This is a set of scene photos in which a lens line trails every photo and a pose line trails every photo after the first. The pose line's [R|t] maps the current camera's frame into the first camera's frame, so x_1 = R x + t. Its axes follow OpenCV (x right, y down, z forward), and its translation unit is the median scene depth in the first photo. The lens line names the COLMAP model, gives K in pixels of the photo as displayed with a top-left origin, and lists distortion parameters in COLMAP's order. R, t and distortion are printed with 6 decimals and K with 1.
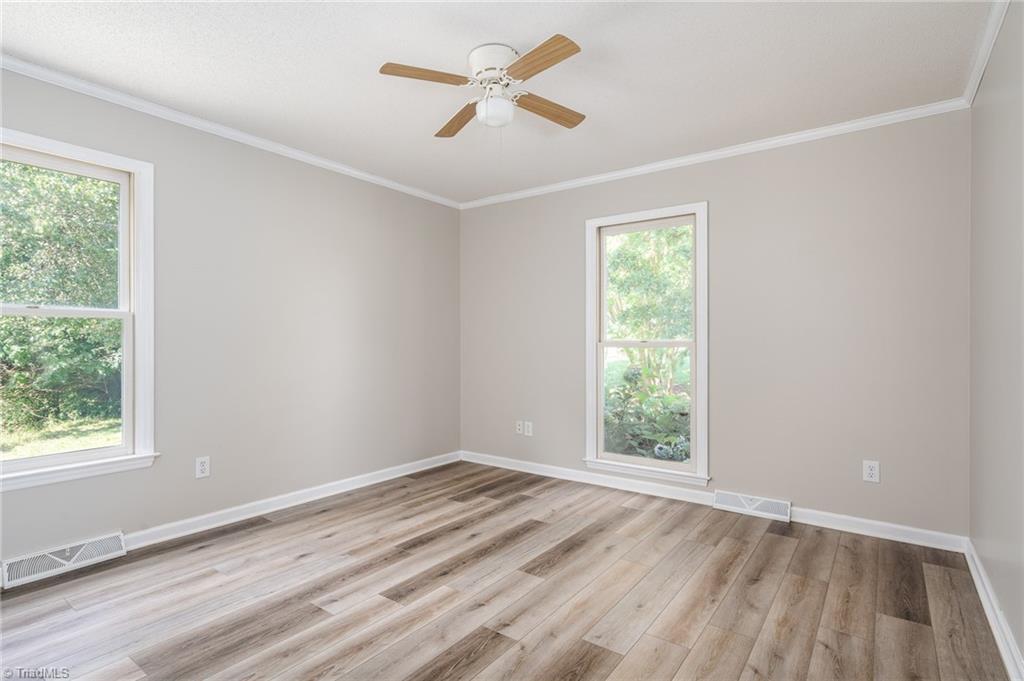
lens RADIAL K [[507.3, 0, 512.7], [0, 507.3, 338.0], [0, 0, 1]] dist [0.000485, 0.000607]
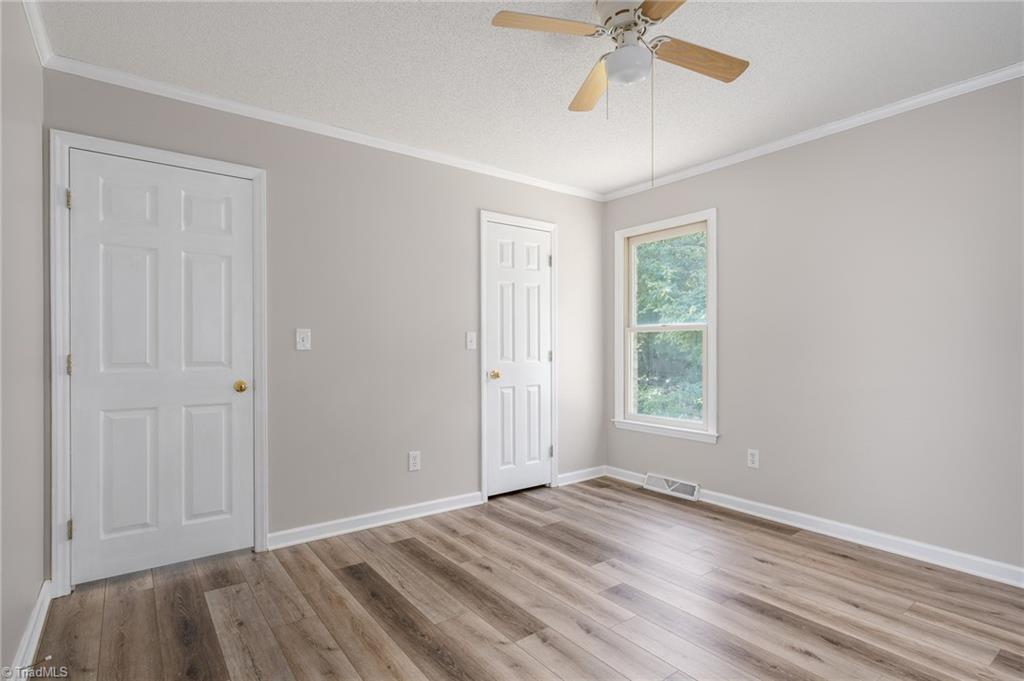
lens RADIAL K [[507.3, 0, 507.5], [0, 507.3, 346.0], [0, 0, 1]] dist [0.000485, 0.000607]
pose [[-0.288265, -0.002673, -0.957547, 0.620541], [0.007620, 0.999958, -0.005085, 0.008331], [0.957520, -0.008763, -0.288233, 0.811059]]
